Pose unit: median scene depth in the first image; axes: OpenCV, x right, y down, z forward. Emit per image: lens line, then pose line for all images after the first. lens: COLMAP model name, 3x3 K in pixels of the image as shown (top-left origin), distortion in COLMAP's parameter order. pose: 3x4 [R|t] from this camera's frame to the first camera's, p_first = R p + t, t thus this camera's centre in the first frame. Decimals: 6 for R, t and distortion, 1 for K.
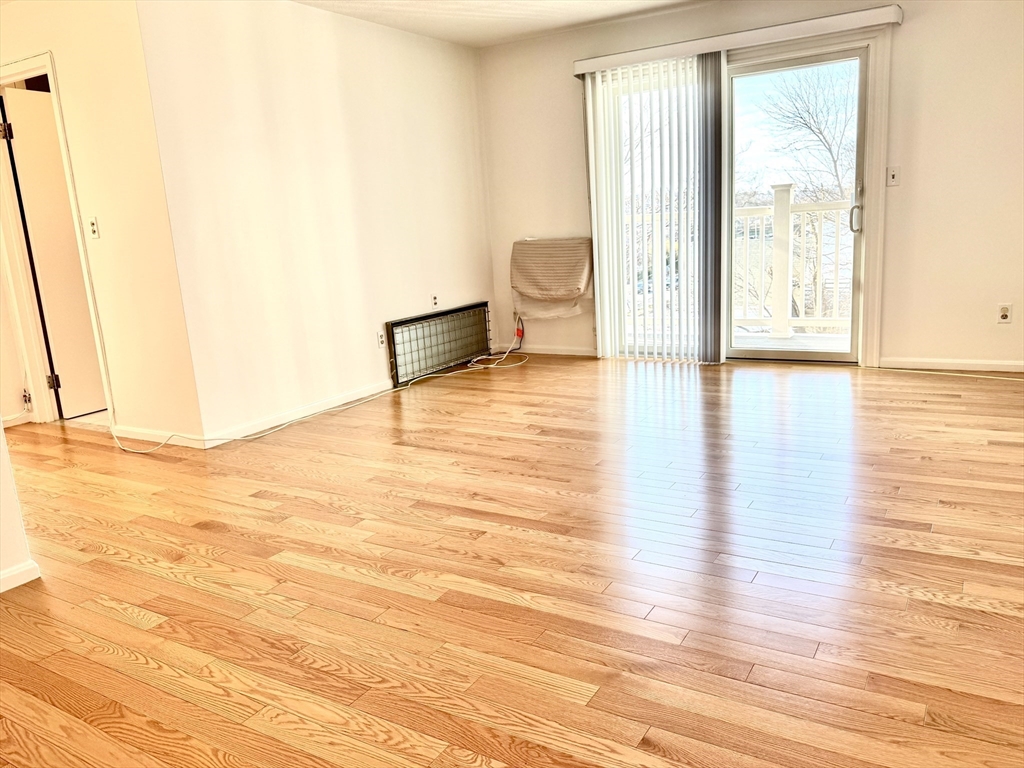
lens RADIAL K [[720.4, 0, 513.1], [0, 720.4, 387.6], [0, 0, 1]] dist [0.076472, -0.095465]
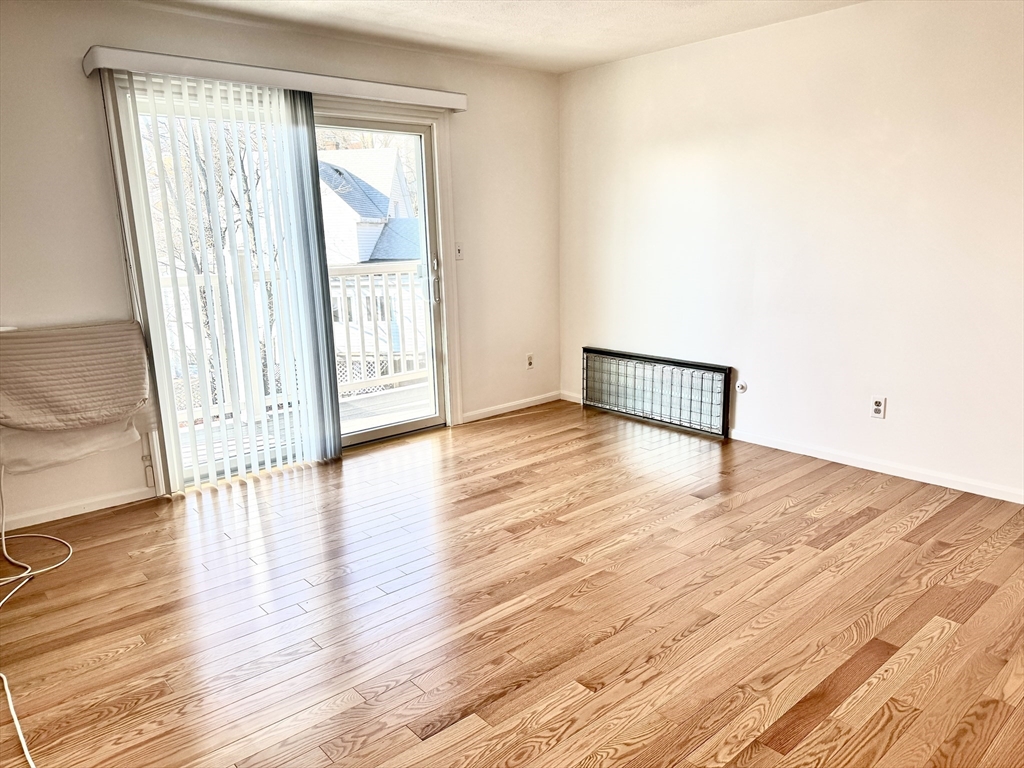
lens RADIAL K [[699.3, 0, 511.2], [0, 699.3, 403.1], [0, 0, 1]] dist [-0.005703, -0.002452]
pose [[0.336949, -0.168244, 0.926369, -0.425609], [0.218807, 0.970959, 0.096755, -0.140739], [-0.915745, 0.170095, 0.363977, 0.548233]]
